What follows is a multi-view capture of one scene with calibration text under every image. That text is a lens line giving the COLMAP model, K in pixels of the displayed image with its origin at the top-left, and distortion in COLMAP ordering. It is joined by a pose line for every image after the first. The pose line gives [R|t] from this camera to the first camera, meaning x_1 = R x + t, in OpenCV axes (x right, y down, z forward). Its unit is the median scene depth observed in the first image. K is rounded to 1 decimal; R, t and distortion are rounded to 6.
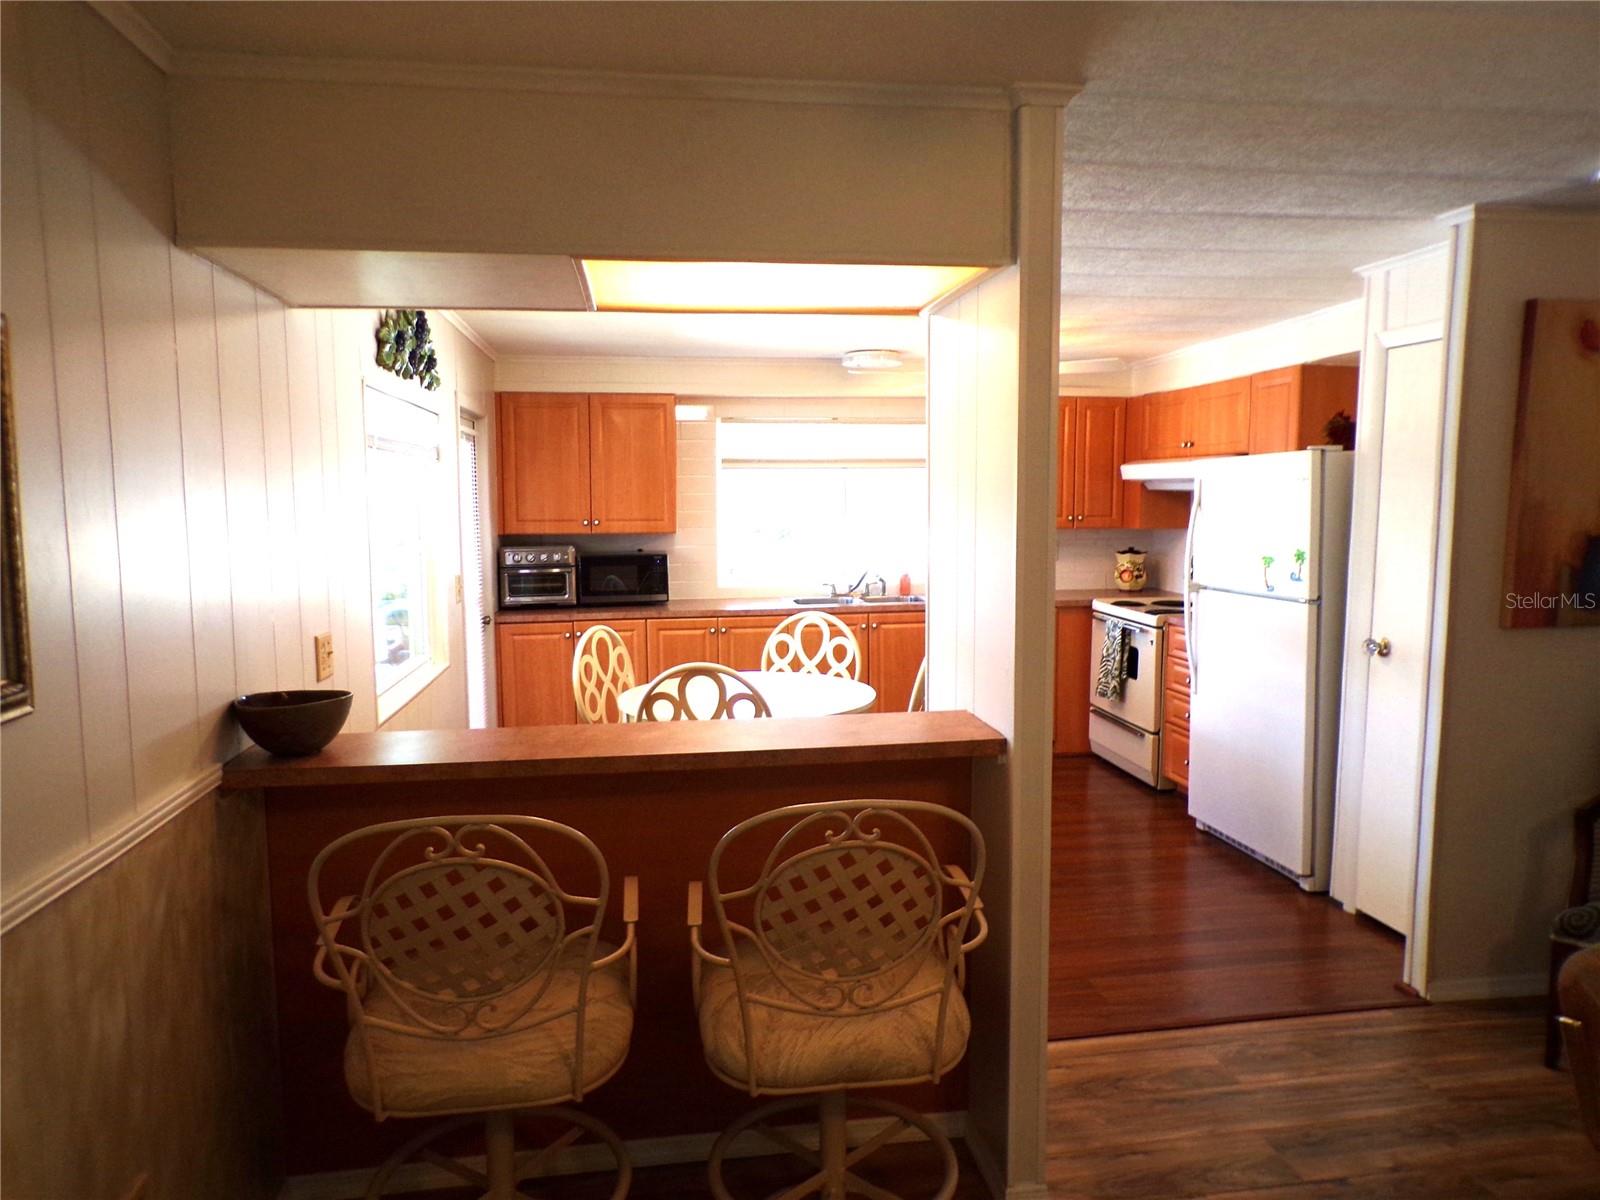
lens RADIAL K [[1070.4, 0, 798.7], [0, 1070.4, 603.5], [0, 0, 1]] dist [-0.007475, 0.008347]
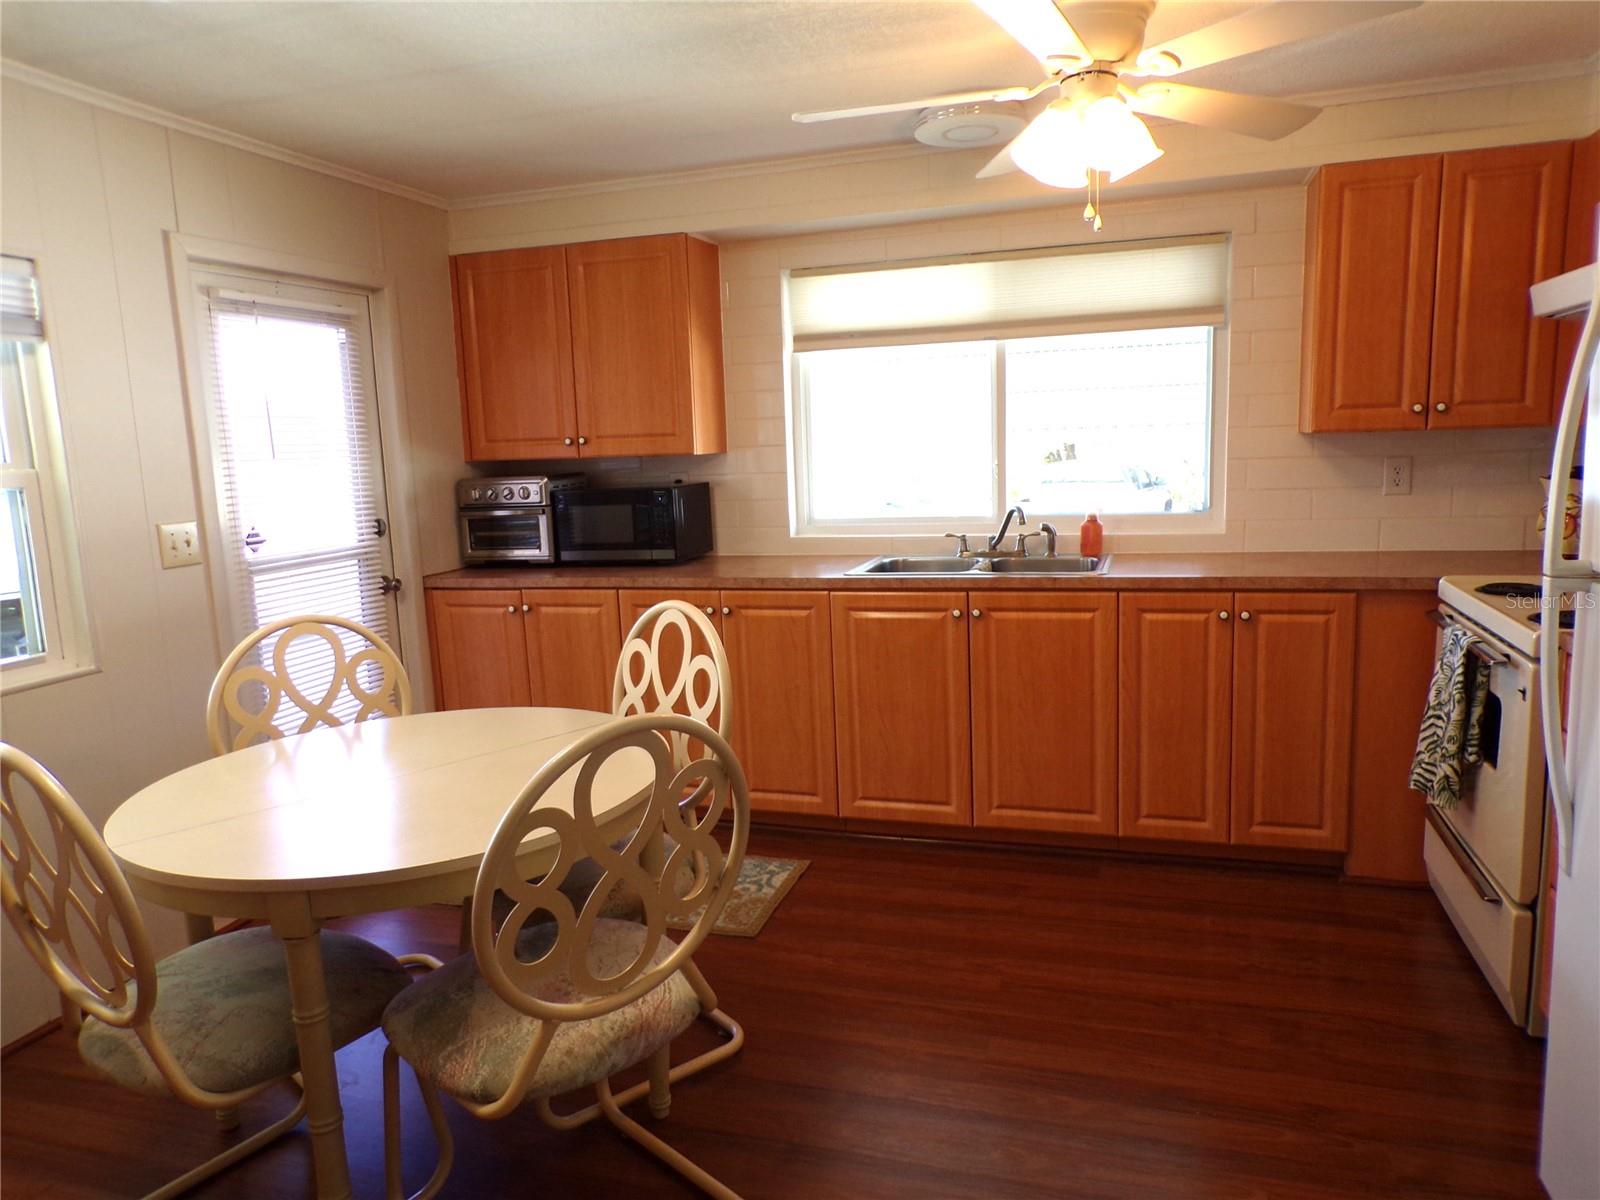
lens RADIAL K [[1070.4, 0, 803.0], [0, 1070.4, 603.6], [0, 0, 1]] dist [-0.007475, 0.008347]
pose [[0.895905, 0.041025, -0.442347, 0.247436], [-0.012125, 0.997614, 0.067965, -0.022285], [0.444080, -0.055527, 0.894265, 0.478579]]
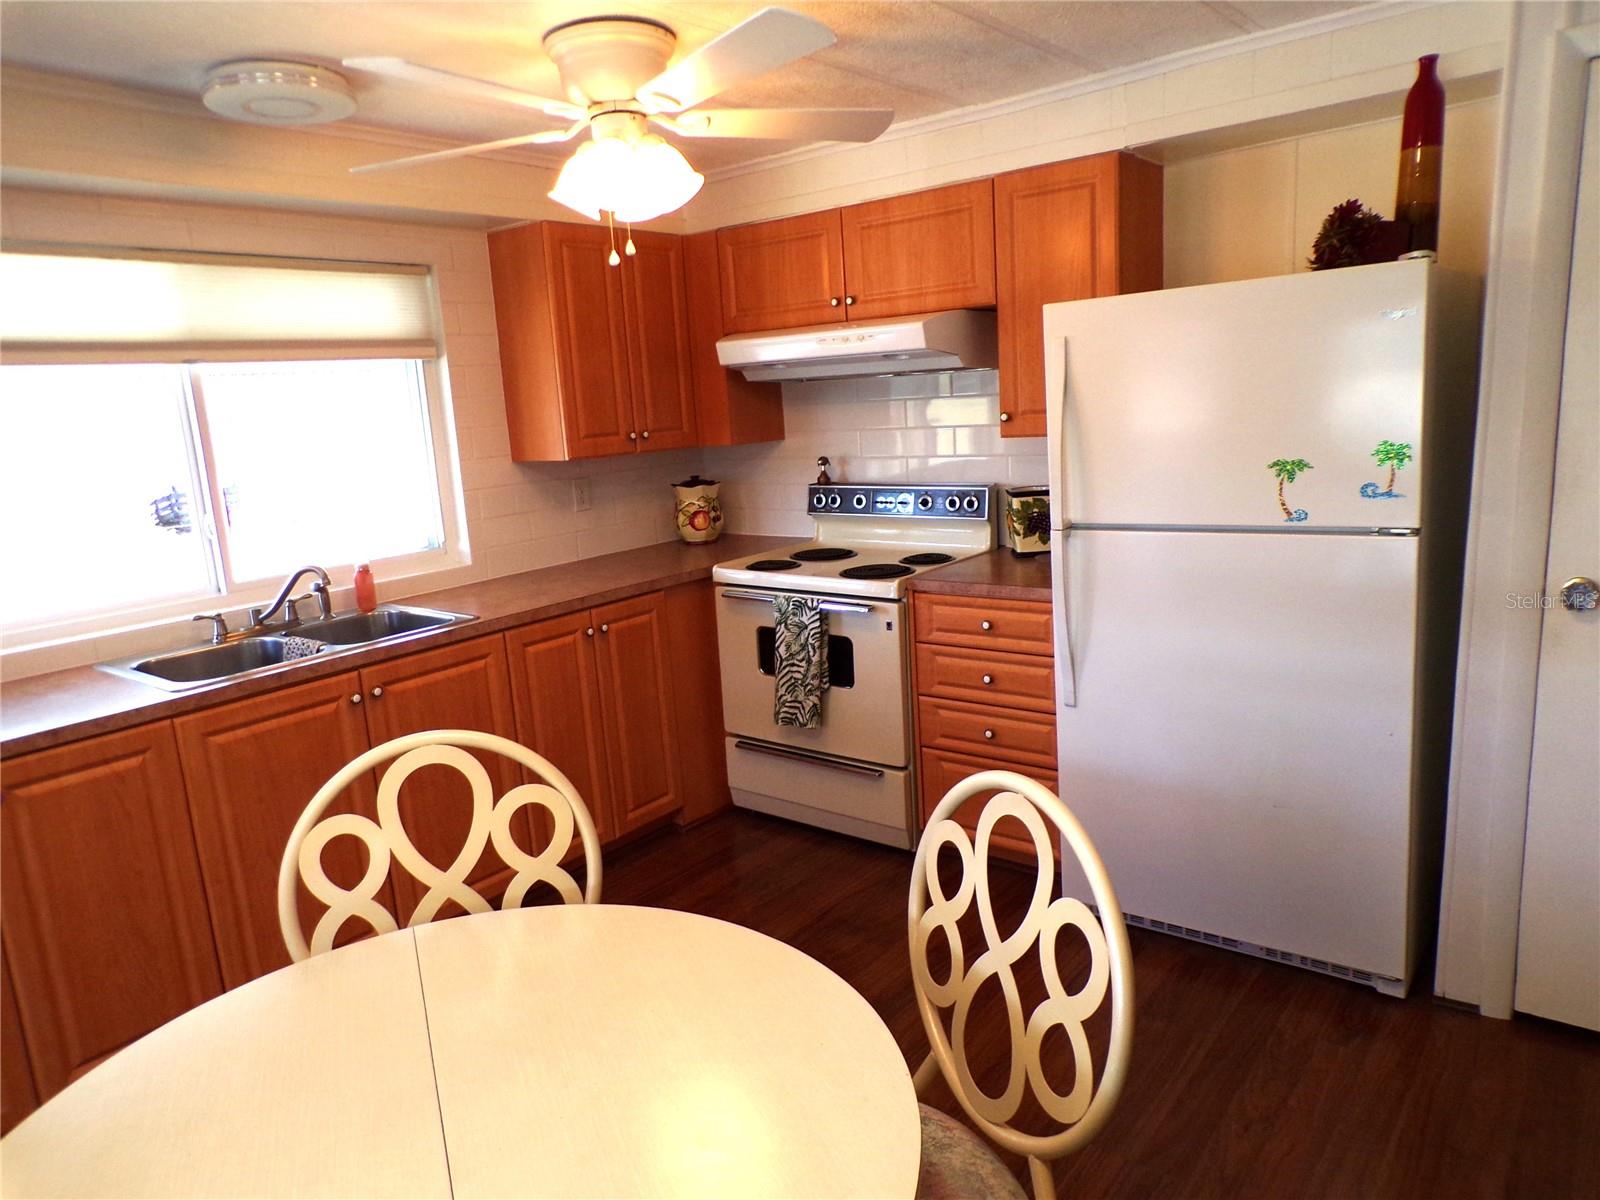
lens RADIAL K [[1070.4, 0, 802.7], [0, 1070.4, 611.4], [0, 0, 1]] dist [-0.007475, 0.008347]
pose [[0.727728, -0.176802, 0.662686, -0.102183], [0.128064, 0.984239, 0.121958, -0.049291], [-0.673803, -0.003886, 0.738900, 0.552698]]
